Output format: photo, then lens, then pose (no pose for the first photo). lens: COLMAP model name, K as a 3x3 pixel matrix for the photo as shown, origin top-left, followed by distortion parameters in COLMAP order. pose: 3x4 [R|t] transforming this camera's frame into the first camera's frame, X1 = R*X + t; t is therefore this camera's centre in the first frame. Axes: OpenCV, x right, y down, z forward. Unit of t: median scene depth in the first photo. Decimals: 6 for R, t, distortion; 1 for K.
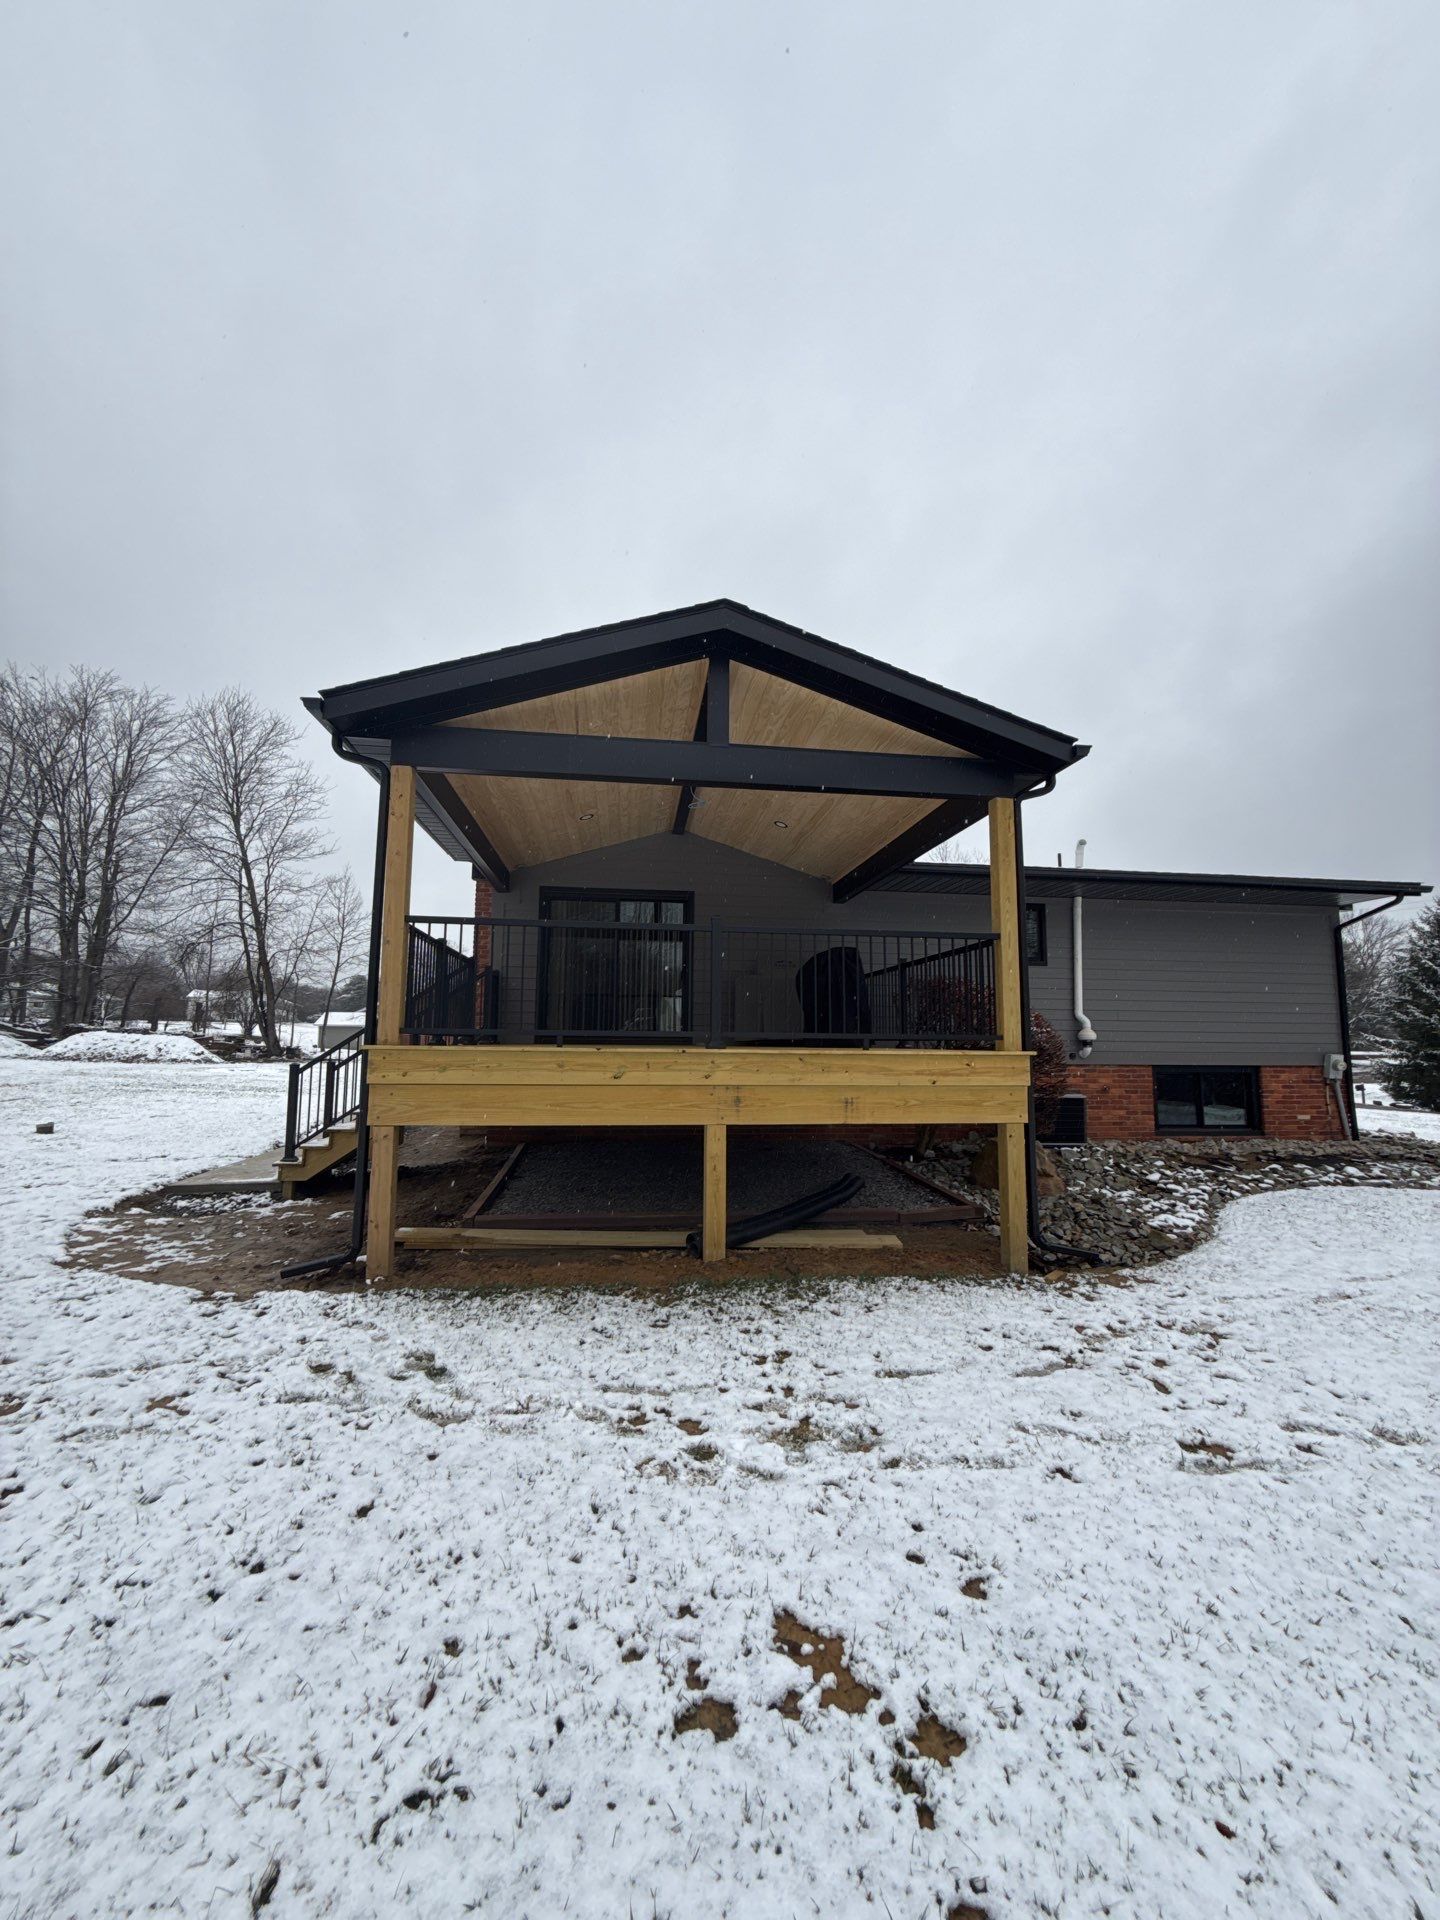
lens RADIAL K [[767.8, 0, 716.8], [0, 767.8, 964.0], [0, 0, 1]] dist [-0.003527, 0.000049]
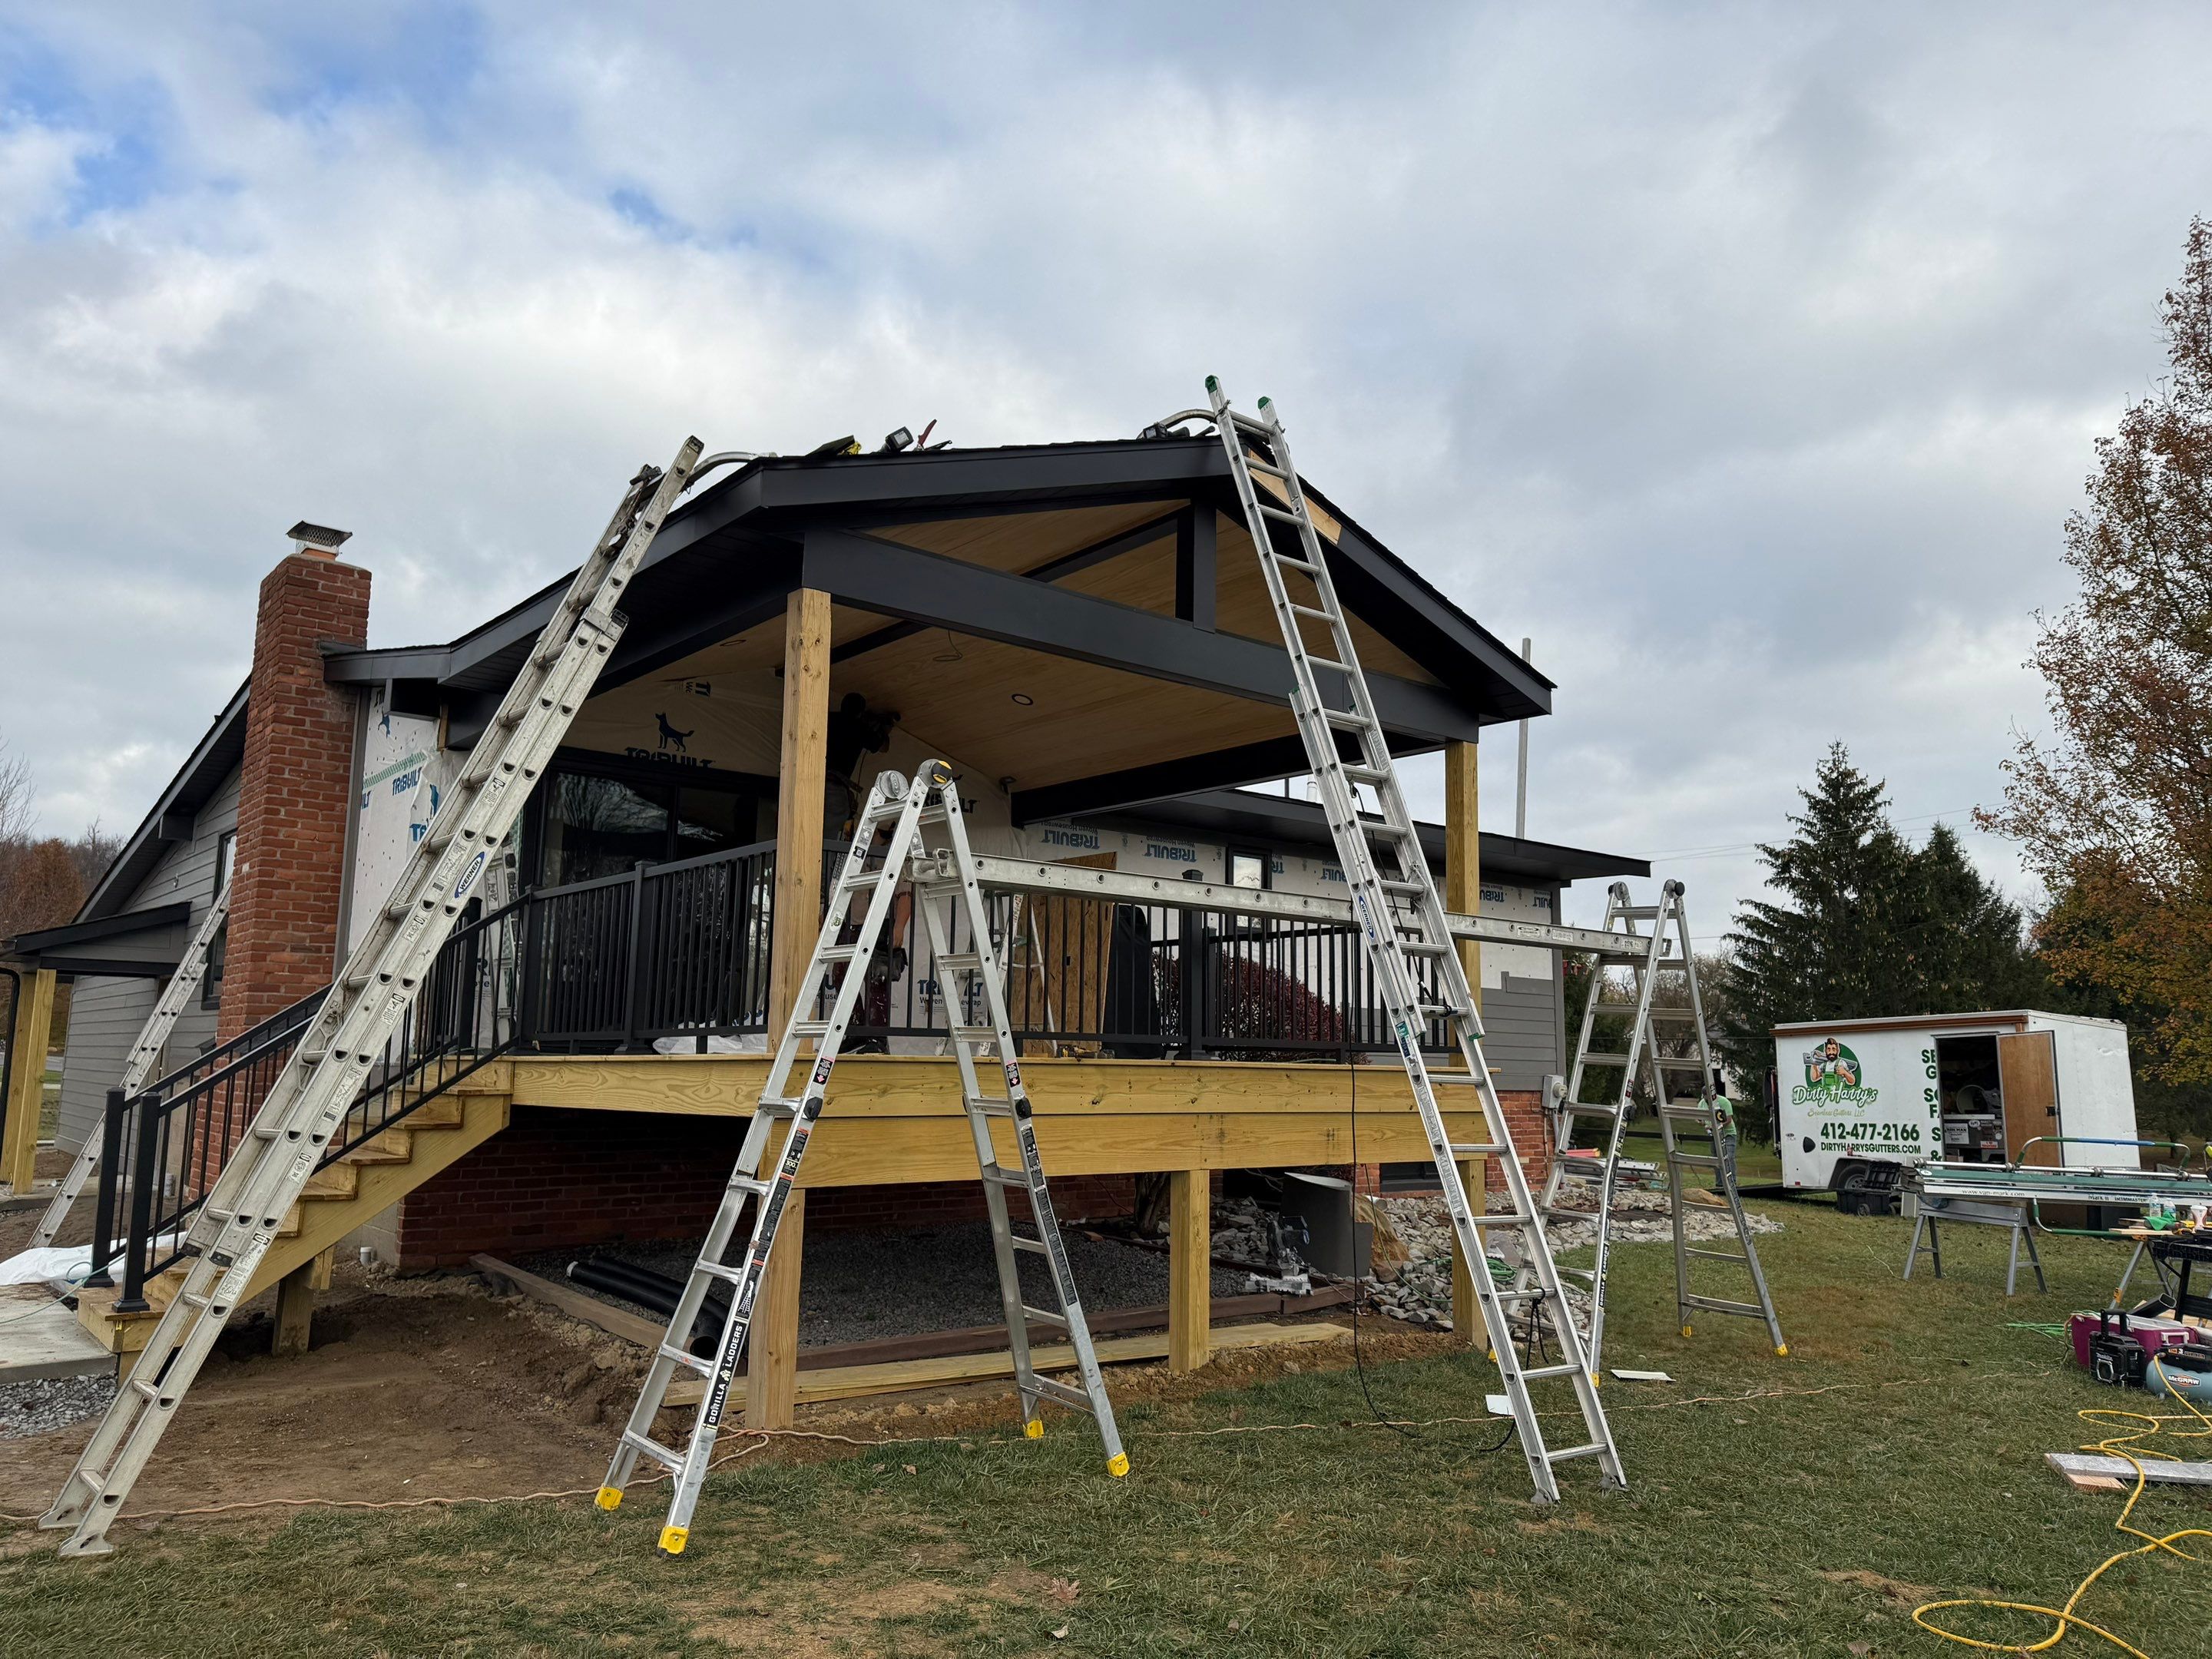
lens RADIAL K [[1578.8, 0, 1154.6], [0, 1578.8, 828.8], [0, 0, 1]] dist [0.033952, -0.047129]
pose [[0.831099, 0.084260, 0.549705, -0.635859], [-0.060565, 0.996290, -0.061146, -0.007614], [-0.552817, 0.017525, 0.833118, -0.138374]]
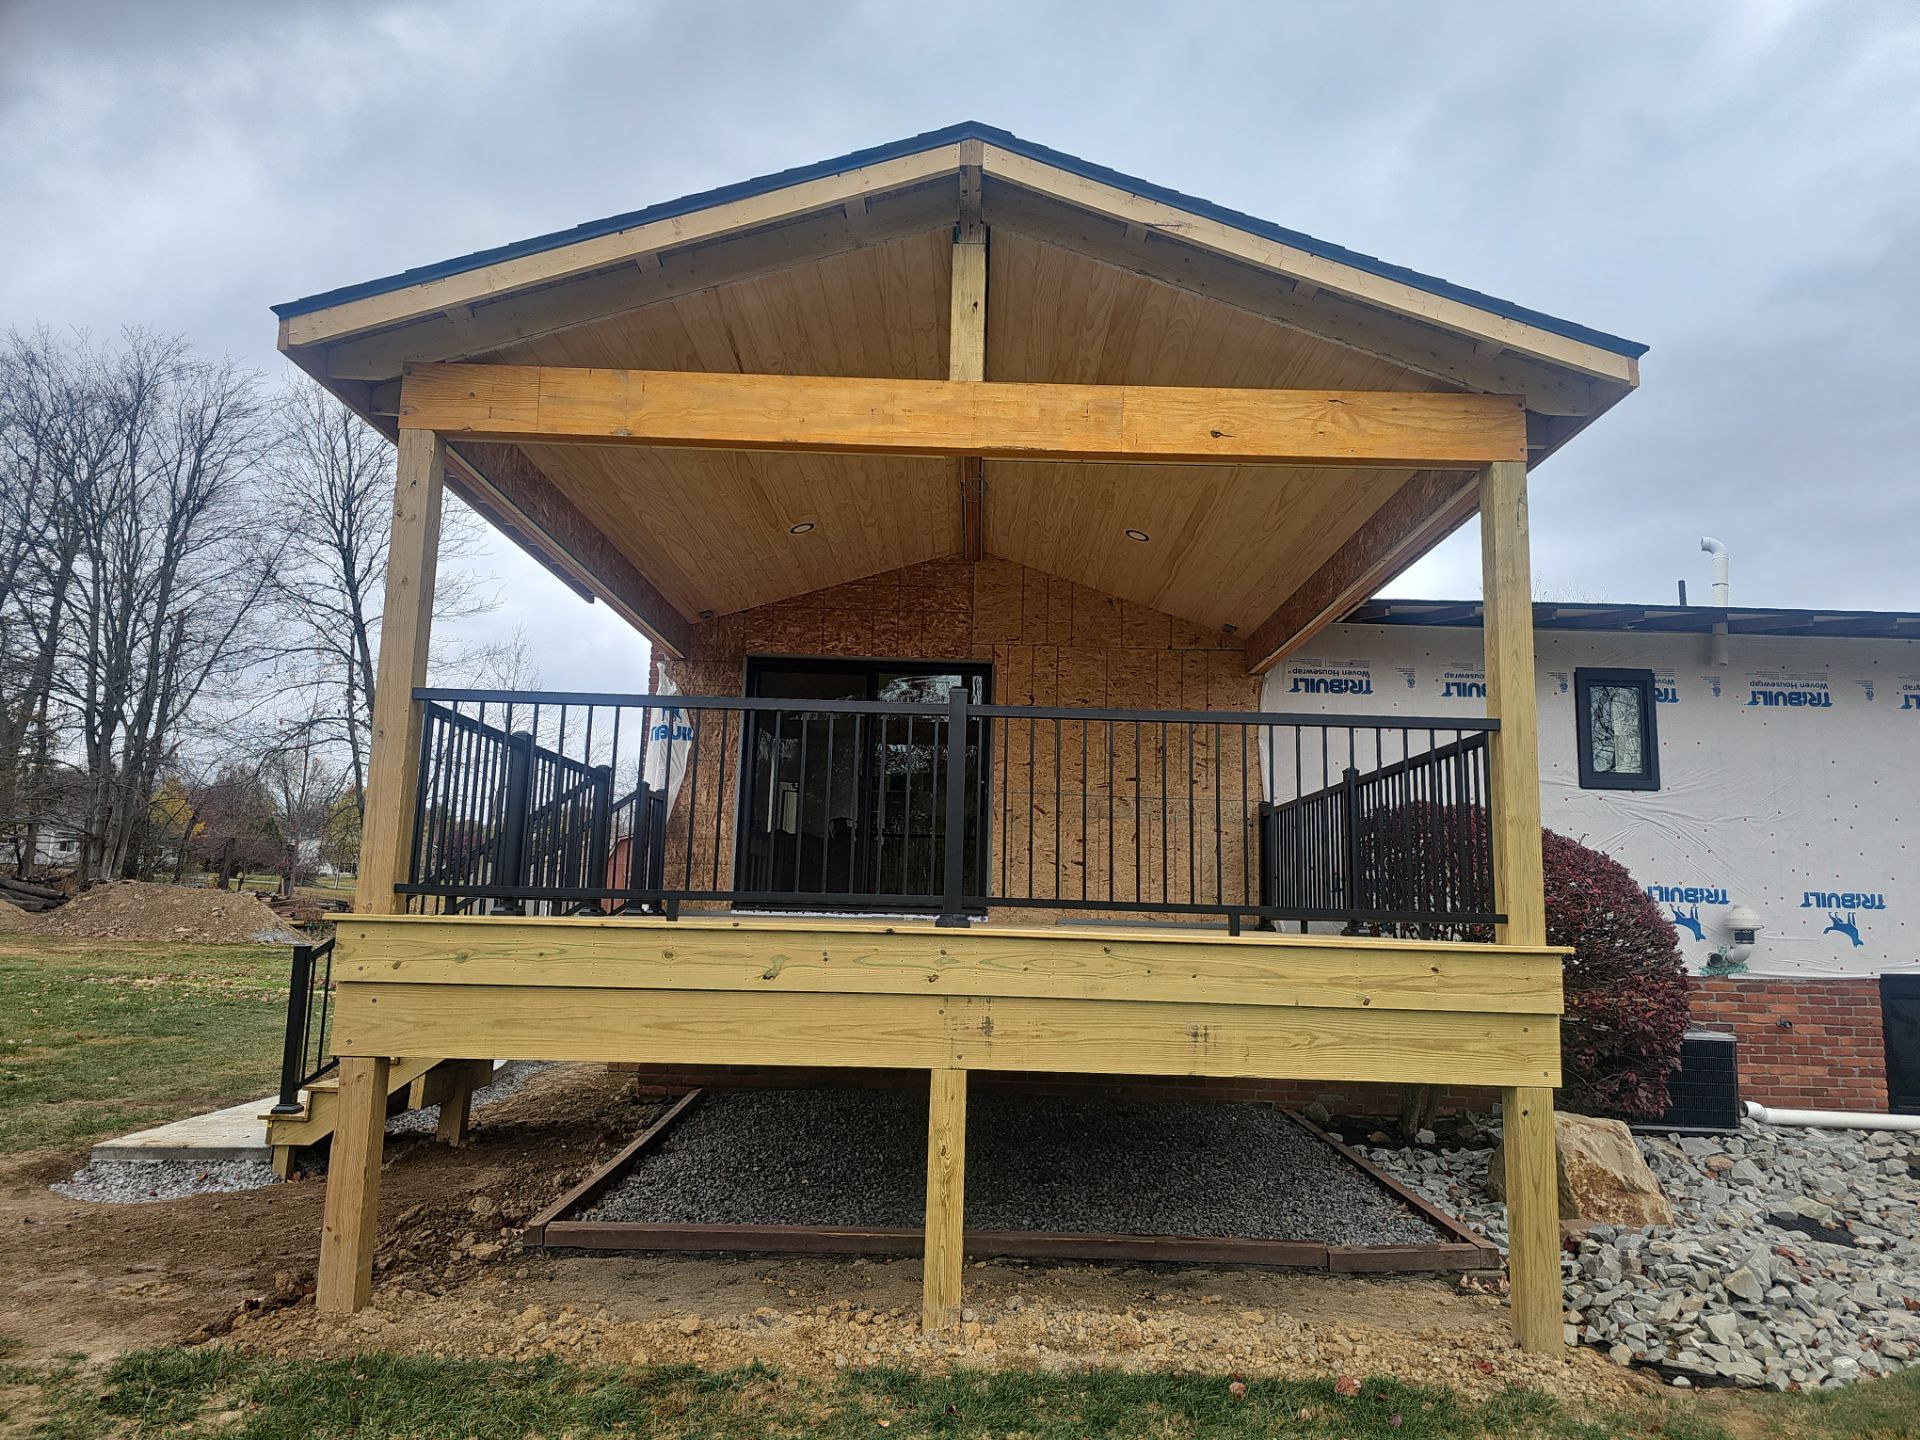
lens RADIAL K [[1276.9, 0, 970.9], [0, 1276.9, 721.0], [0, 0, 1]] dist [0.042045, -0.018973]
pose [[0.992330, -0.002152, -0.123599, 0.095110], [-0.004336, 0.998628, -0.052193, 0.007511], [0.123542, 0.052329, 0.990959, 0.066579]]
